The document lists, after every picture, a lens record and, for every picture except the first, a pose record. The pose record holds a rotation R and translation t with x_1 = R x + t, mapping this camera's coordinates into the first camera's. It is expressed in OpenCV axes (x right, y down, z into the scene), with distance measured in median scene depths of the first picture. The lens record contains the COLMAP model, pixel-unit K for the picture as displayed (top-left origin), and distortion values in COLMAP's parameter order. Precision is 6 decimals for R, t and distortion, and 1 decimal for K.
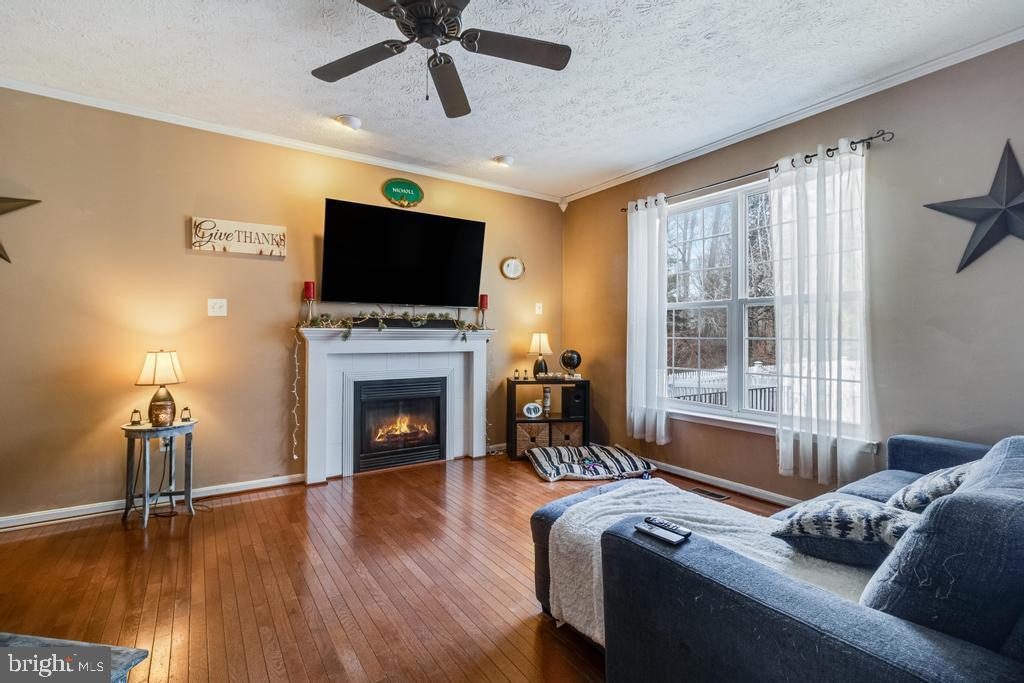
lens RADIAL K [[470.8, 0, 520.1], [0, 470.8, 331.1], [0, 0, 1]] dist [0.001558, -0.000176]
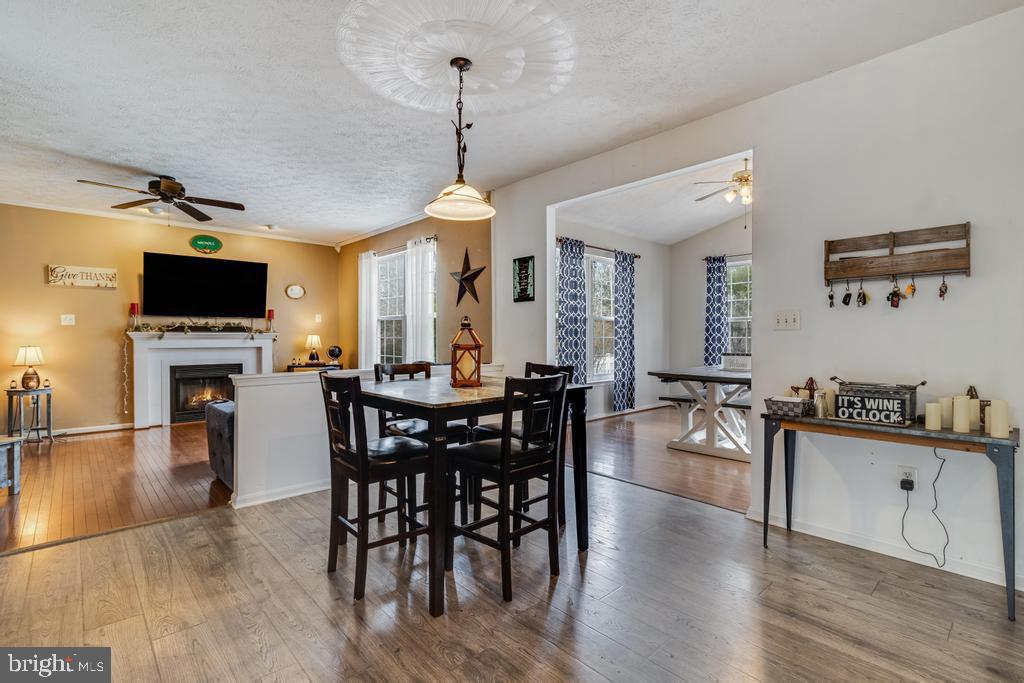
lens RADIAL K [[470.8, 0, 517.8], [0, 470.8, 342.4], [0, 0, 1]] dist [0.001558, -0.000176]
pose [[0.988379, -0.005027, 0.151928, 0.588360], [0.001273, 0.999692, 0.024793, -0.009996], [-0.152005, -0.024312, 0.988081, -0.772439]]
